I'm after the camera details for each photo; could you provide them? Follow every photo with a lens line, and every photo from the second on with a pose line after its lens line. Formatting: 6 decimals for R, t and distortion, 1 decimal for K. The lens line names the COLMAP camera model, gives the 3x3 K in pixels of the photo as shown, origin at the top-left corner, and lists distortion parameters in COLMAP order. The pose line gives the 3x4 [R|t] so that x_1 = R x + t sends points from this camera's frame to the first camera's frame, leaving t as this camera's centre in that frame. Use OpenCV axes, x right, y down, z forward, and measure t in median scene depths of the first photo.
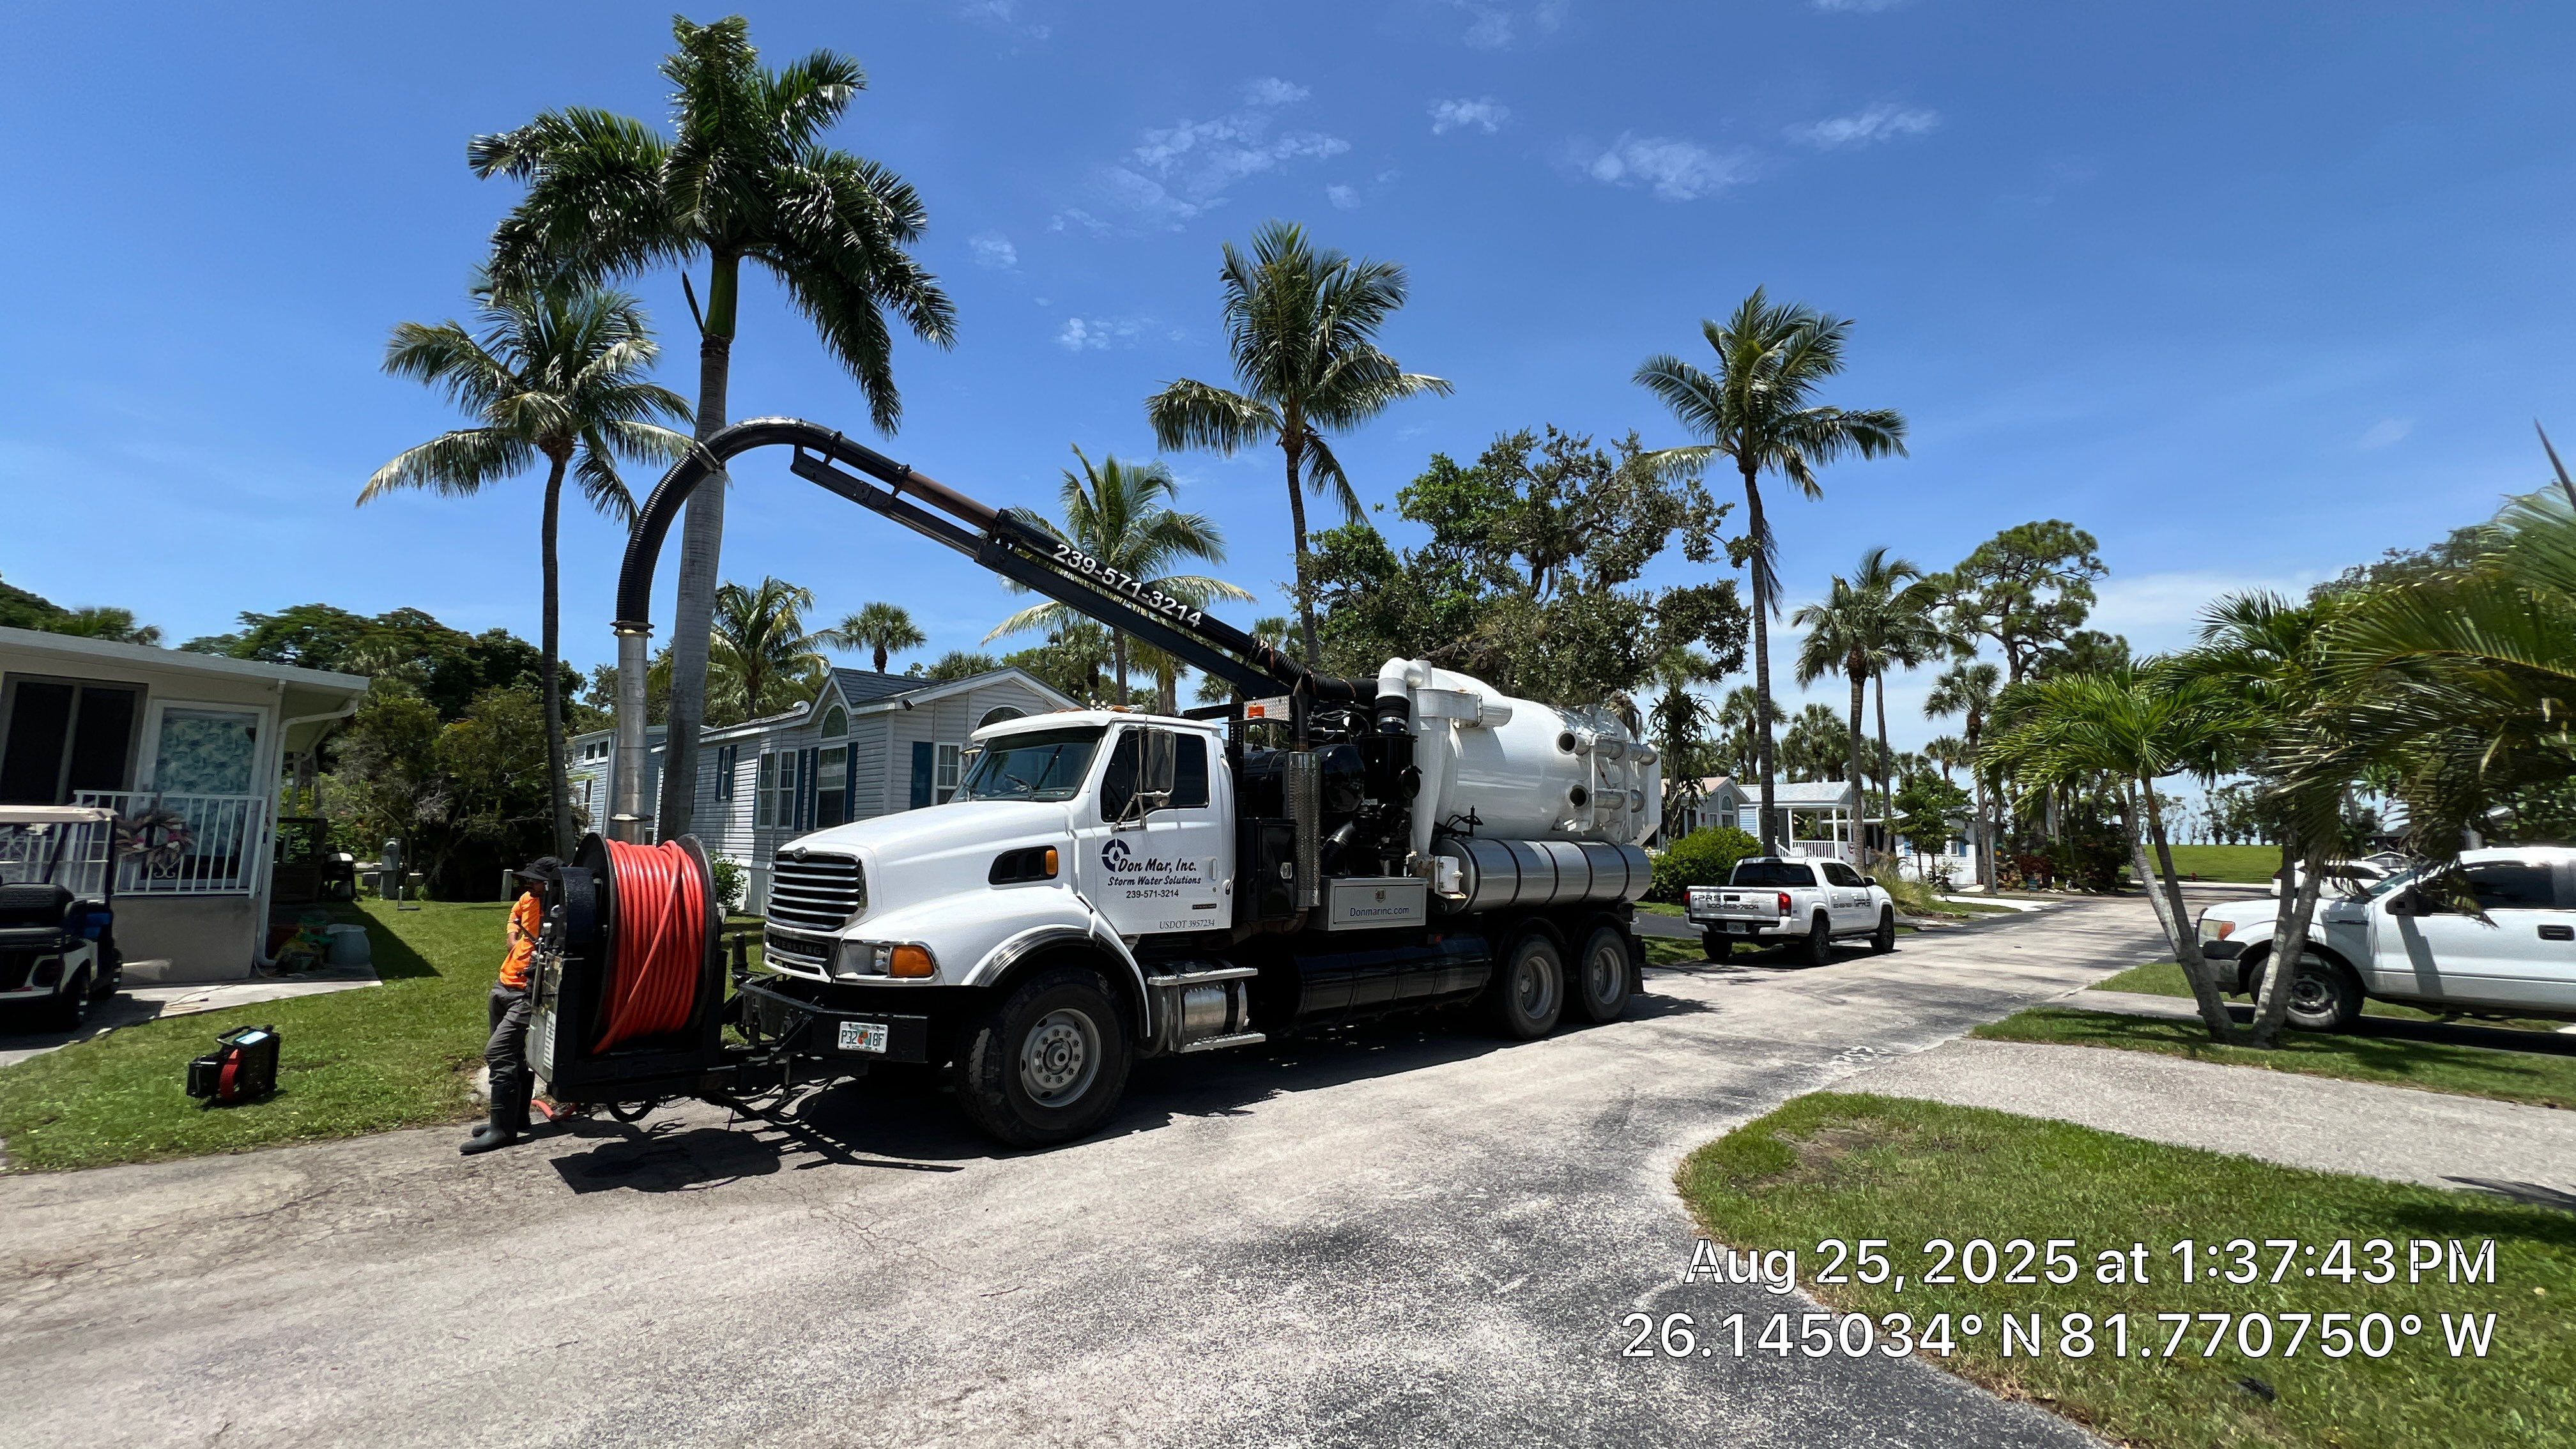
lens RADIAL K [[1017.5, 0, 1275.3], [0, 1017.5, 726.6], [0, 0, 1]] dist [0.000563, 0.000104]
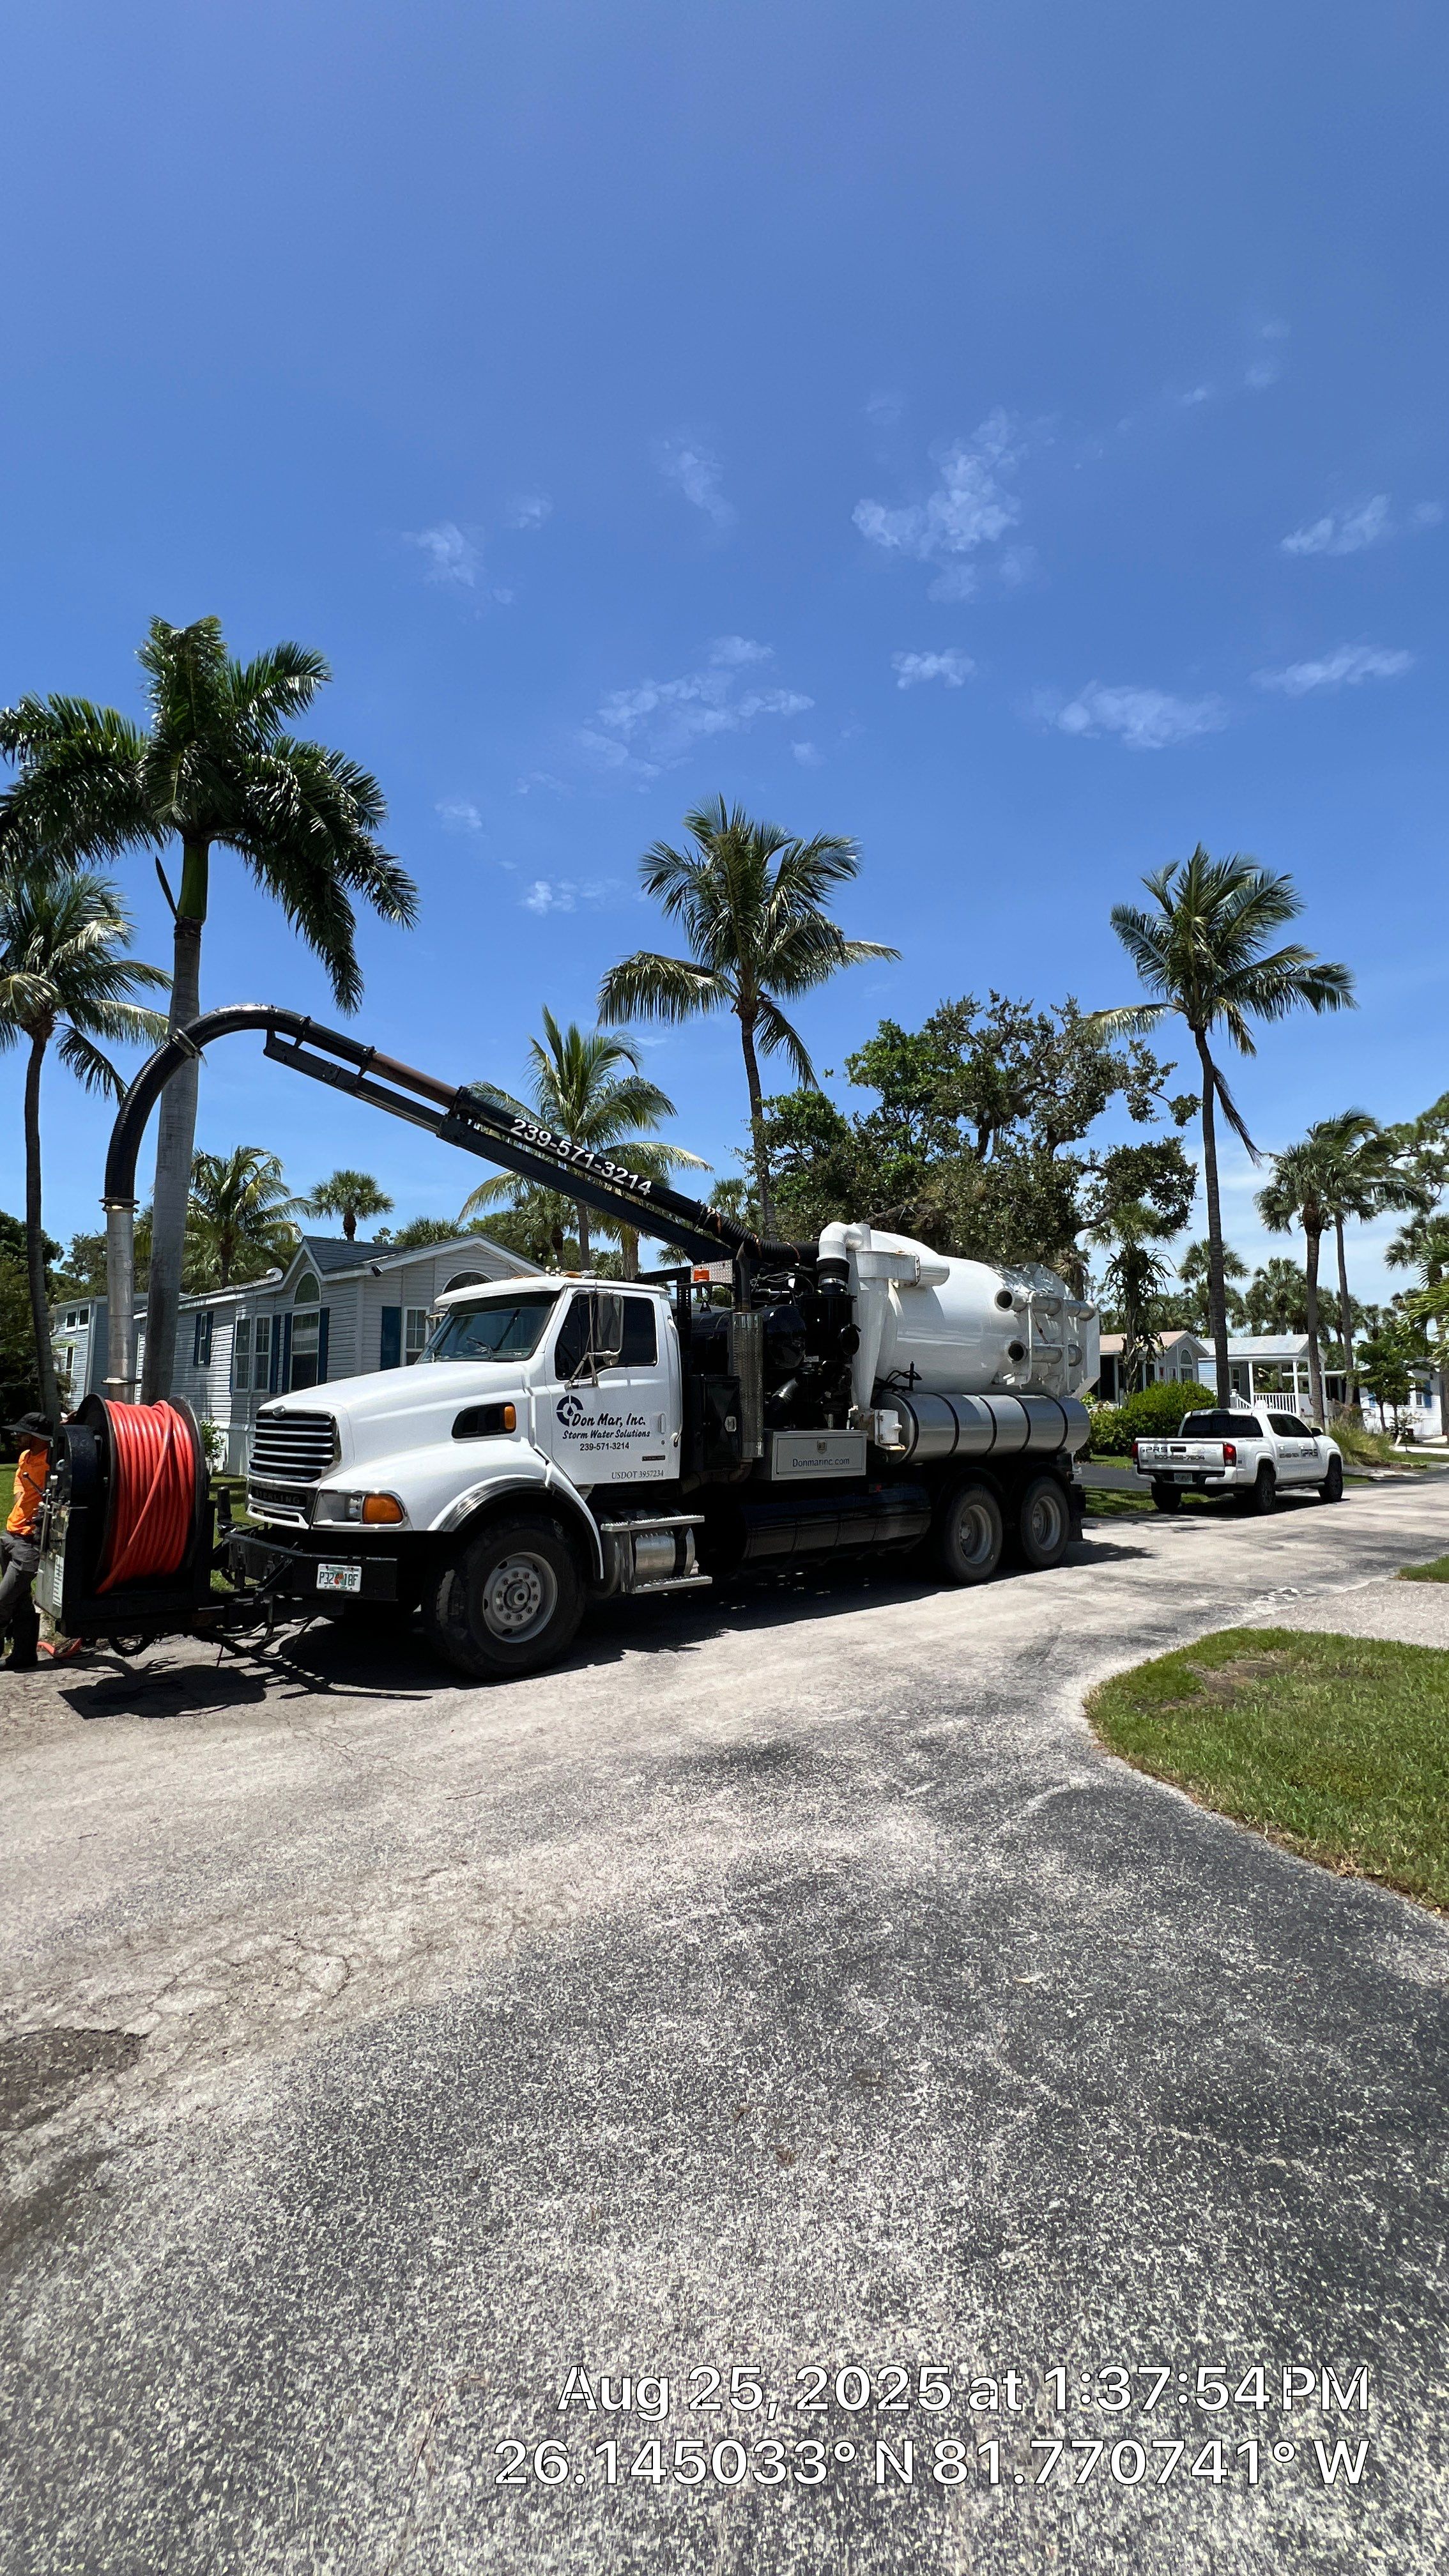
lens RADIAL K [[1017.5, 0, 724.5], [0, 1017.5, 1288.0], [0, 0, 1]] dist [0.000563, 0.000104]
pose [[0.999758, -0.012667, -0.017967, 0.018775], [0.012702, 0.999918, 0.001843, -0.002281], [0.017942, -0.002071, 0.999837, -0.048890]]
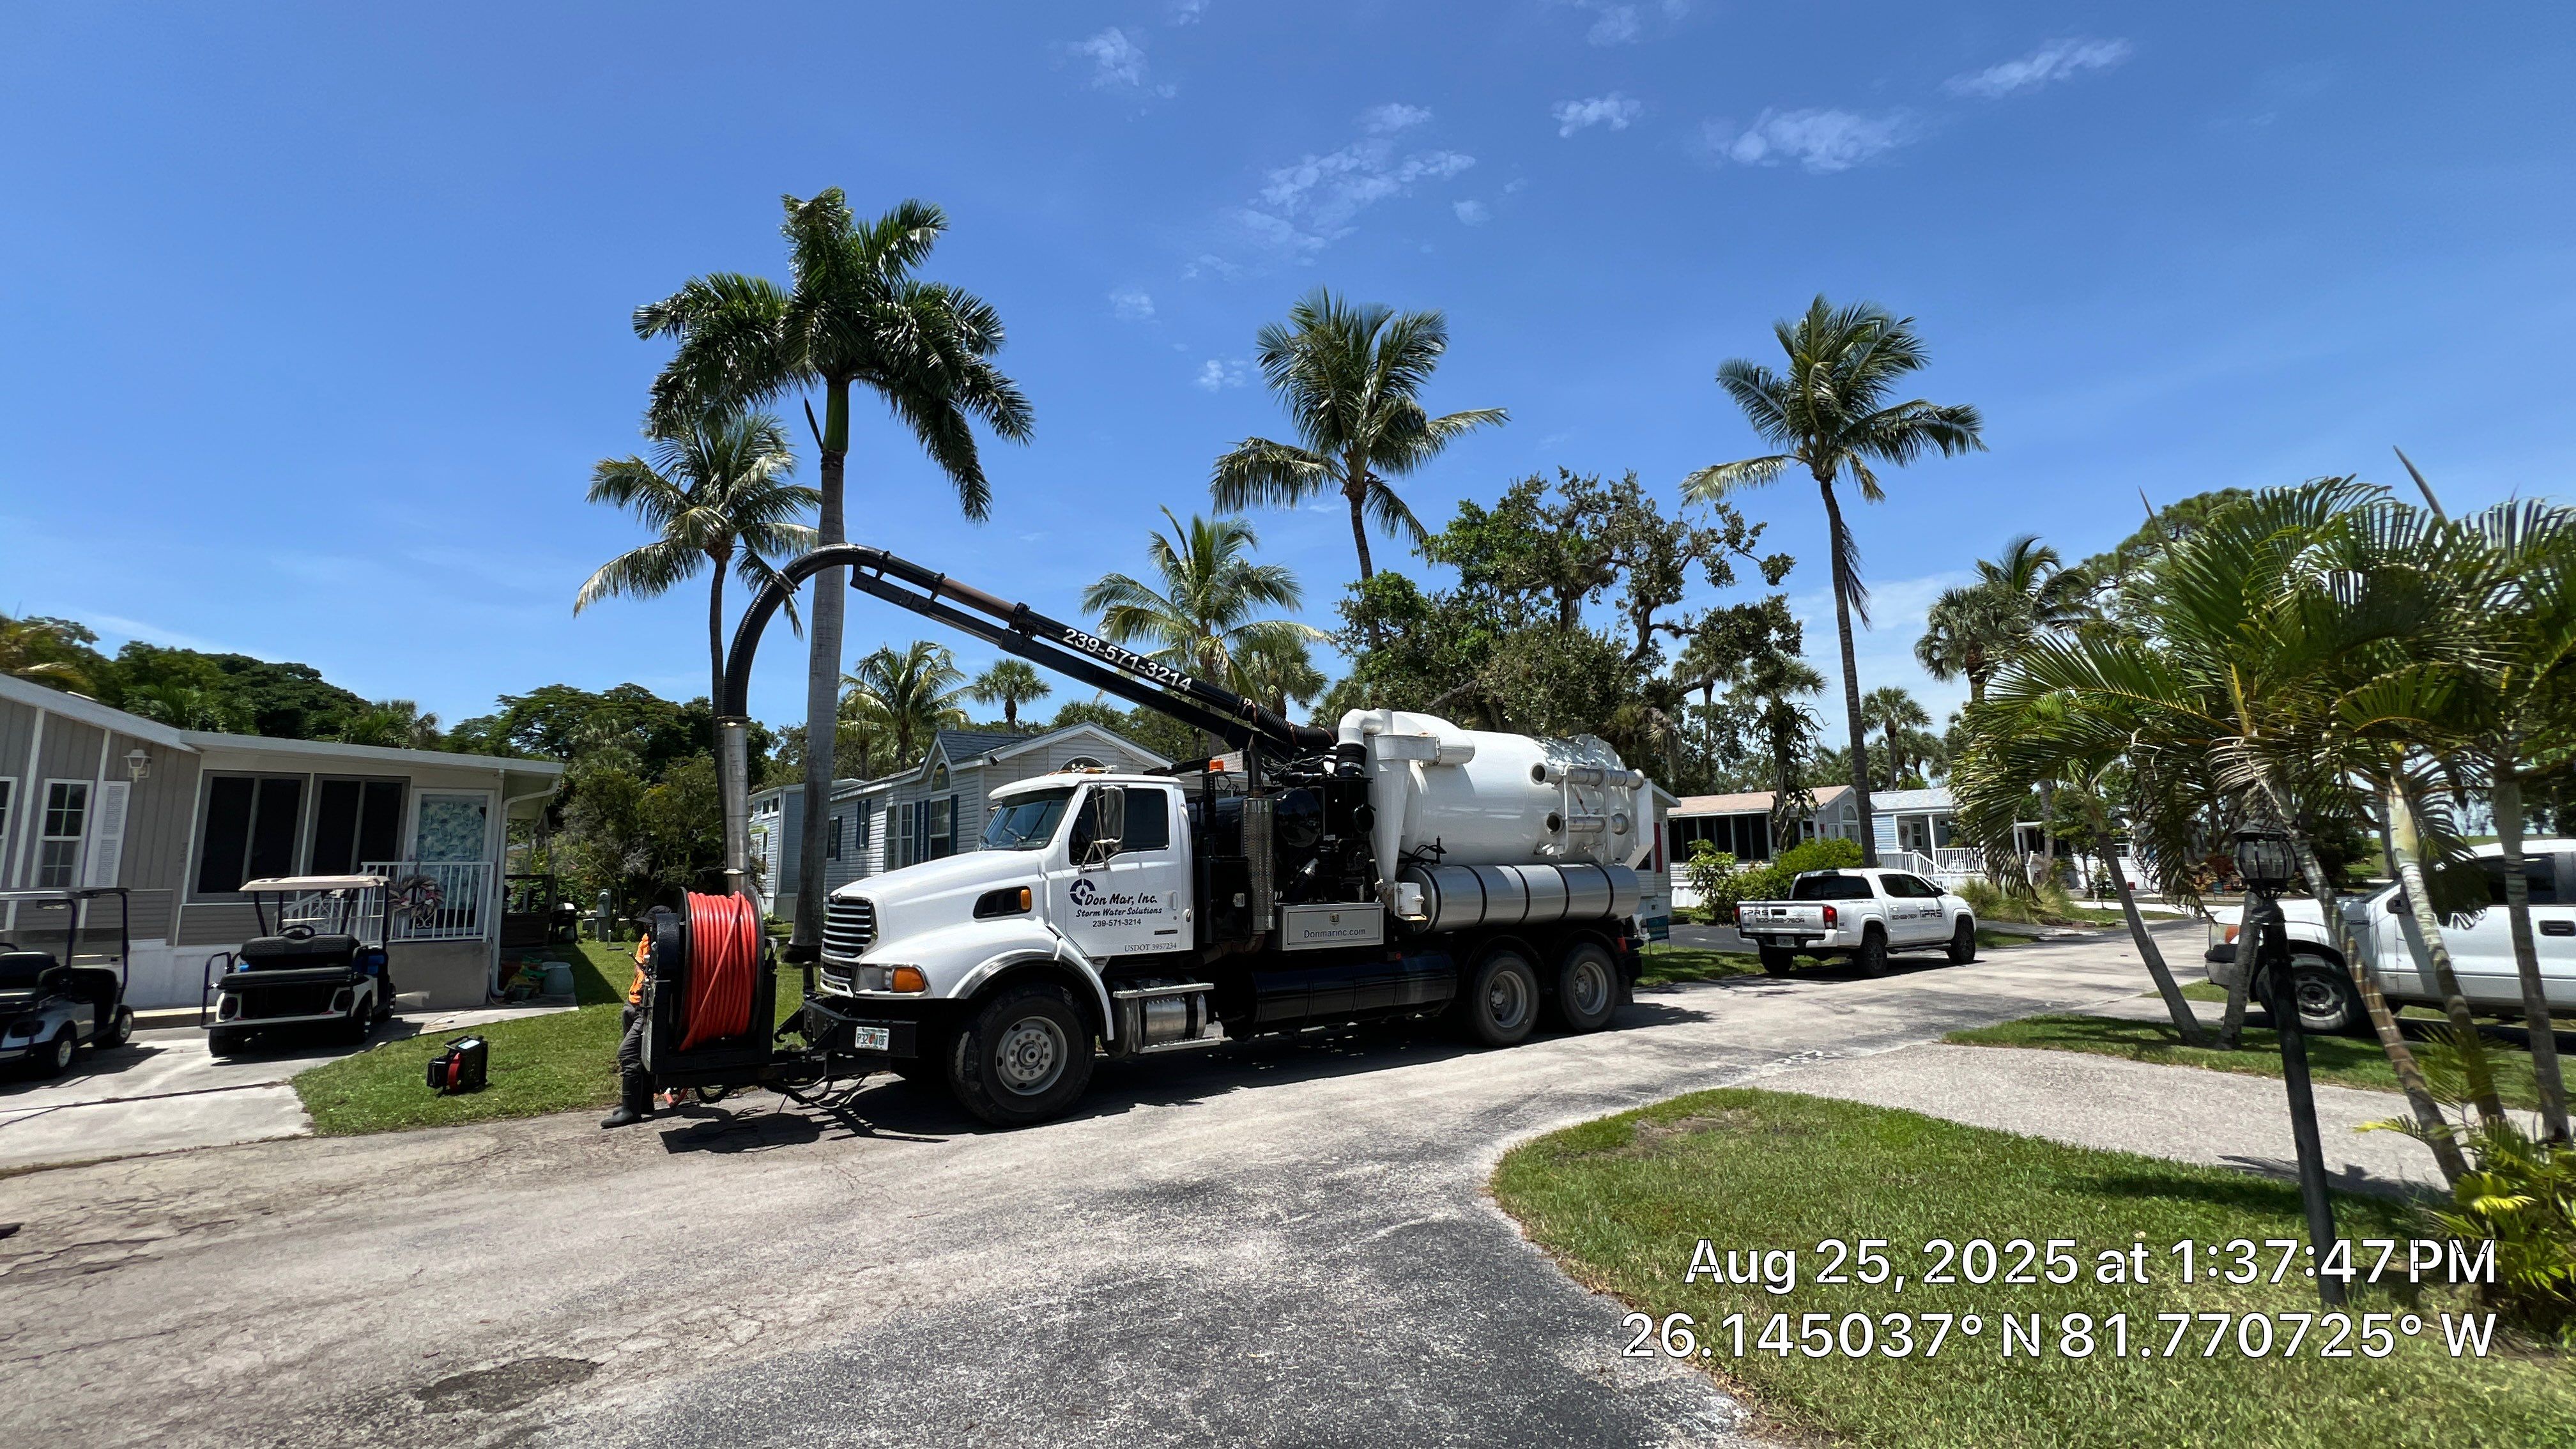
lens RADIAL K [[1025.7, 0, 1289.6], [0, 1025.7, 726.2], [0, 0, 1]] dist [0.000209, -0.000093]
pose [[0.988637, -0.050496, -0.141585, 0.183440], [0.047229, 0.998537, -0.026341, -0.019400], [0.142708, 0.019355, 0.989576, -0.129614]]
